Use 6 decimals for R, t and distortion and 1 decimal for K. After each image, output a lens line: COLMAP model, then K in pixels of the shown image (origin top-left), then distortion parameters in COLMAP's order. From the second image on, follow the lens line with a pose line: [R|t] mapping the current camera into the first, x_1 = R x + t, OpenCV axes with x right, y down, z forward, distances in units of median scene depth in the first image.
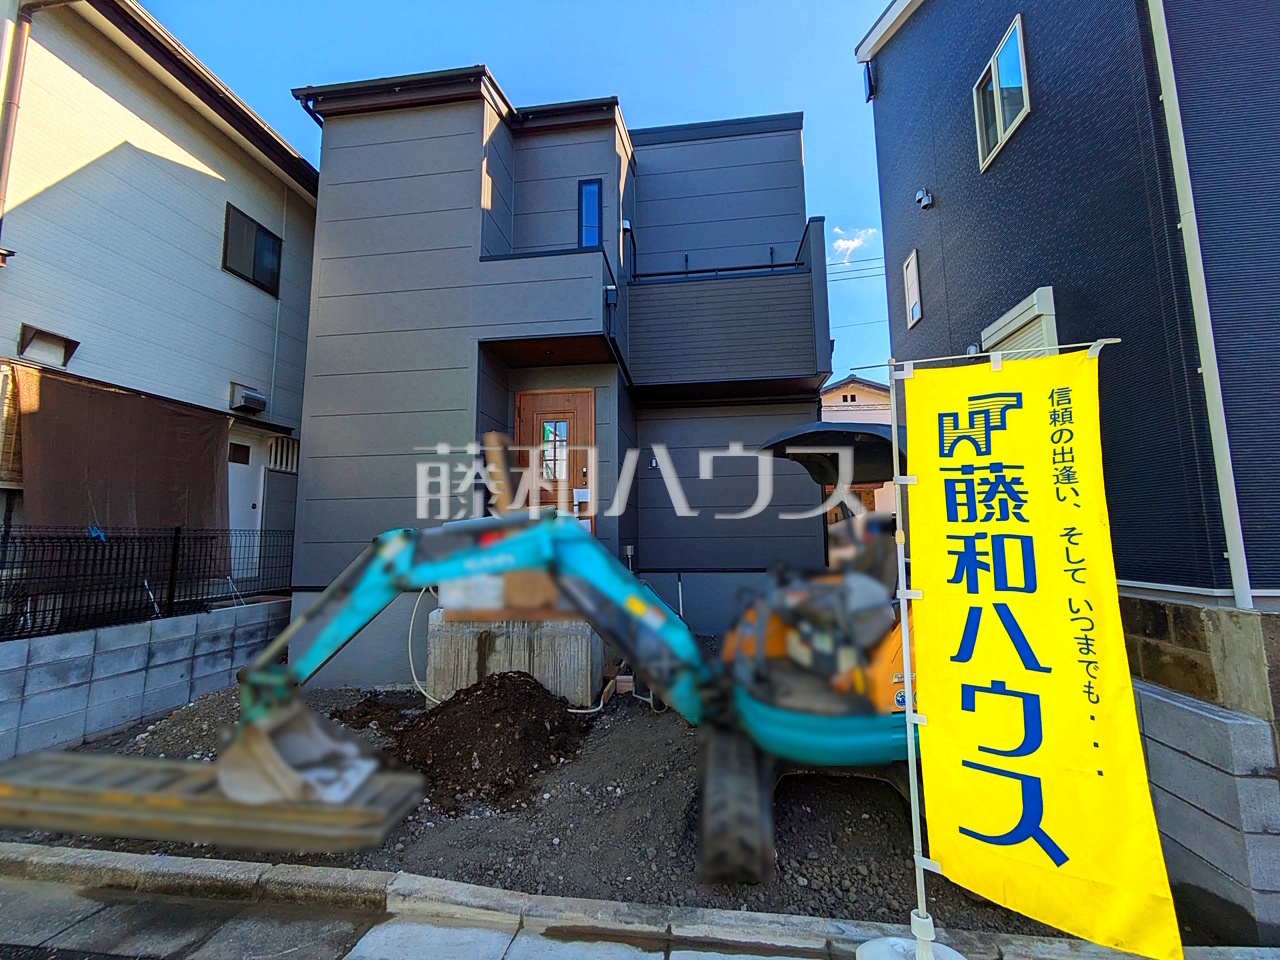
lens RADIAL K [[506.8, 0, 639.4], [0, 506.8, 479.0], [0, 0, 1]] dist [-0.003539, 0.002320]
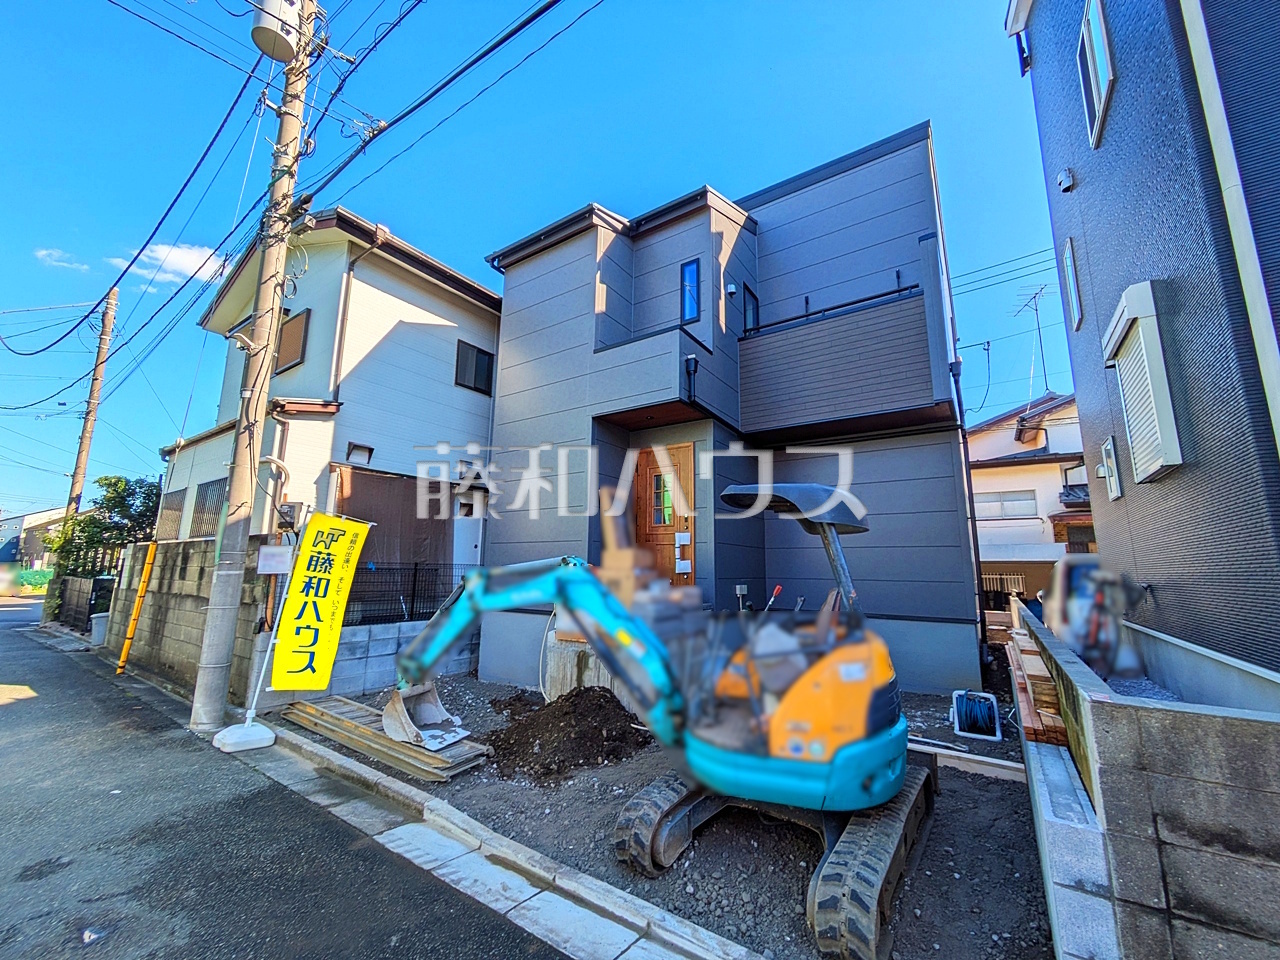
lens RADIAL K [[506.8, 0, 639.4], [0, 506.8, 479.0], [0, 0, 1]] dist [-0.003539, 0.002320]
pose [[0.887352, -0.056366, -0.457635, 0.423464], [0.028000, 0.997256, -0.068538, -0.033419], [0.460243, 0.048004, 0.886494, -0.064983]]
